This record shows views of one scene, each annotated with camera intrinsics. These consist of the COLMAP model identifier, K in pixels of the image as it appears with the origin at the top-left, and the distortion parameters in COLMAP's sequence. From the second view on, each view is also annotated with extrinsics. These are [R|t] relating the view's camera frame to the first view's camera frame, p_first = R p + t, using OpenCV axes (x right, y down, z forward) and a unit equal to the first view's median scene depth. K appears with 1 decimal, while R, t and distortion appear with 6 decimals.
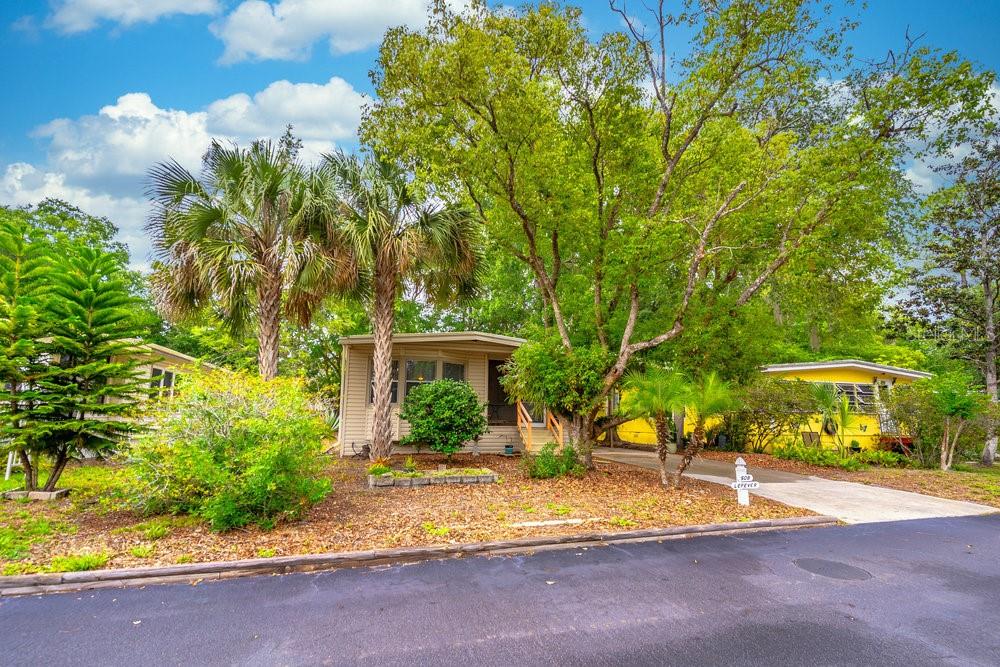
lens RADIAL K [[478.6, 0, 500.0], [0, 478.6, 333.5], [0, 0, 1]] dist [-0.001989, 0.000031]
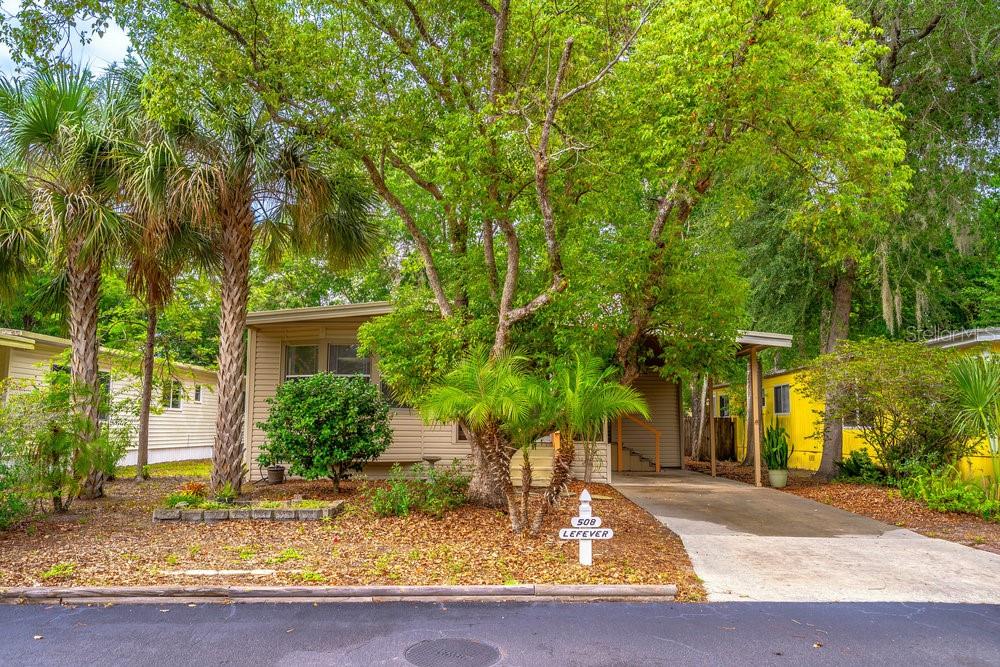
lens RADIAL K [[766.5, 0, 500.0], [0, 766.5, 333.5], [0, 0, 1]] dist [-0.000962, -0.003346]
pose [[0.960996, -0.037063, -0.274068, 0.566331], [0.050614, 0.997812, 0.042537, 0.007559], [0.271892, -0.054750, 0.960769, 0.019844]]
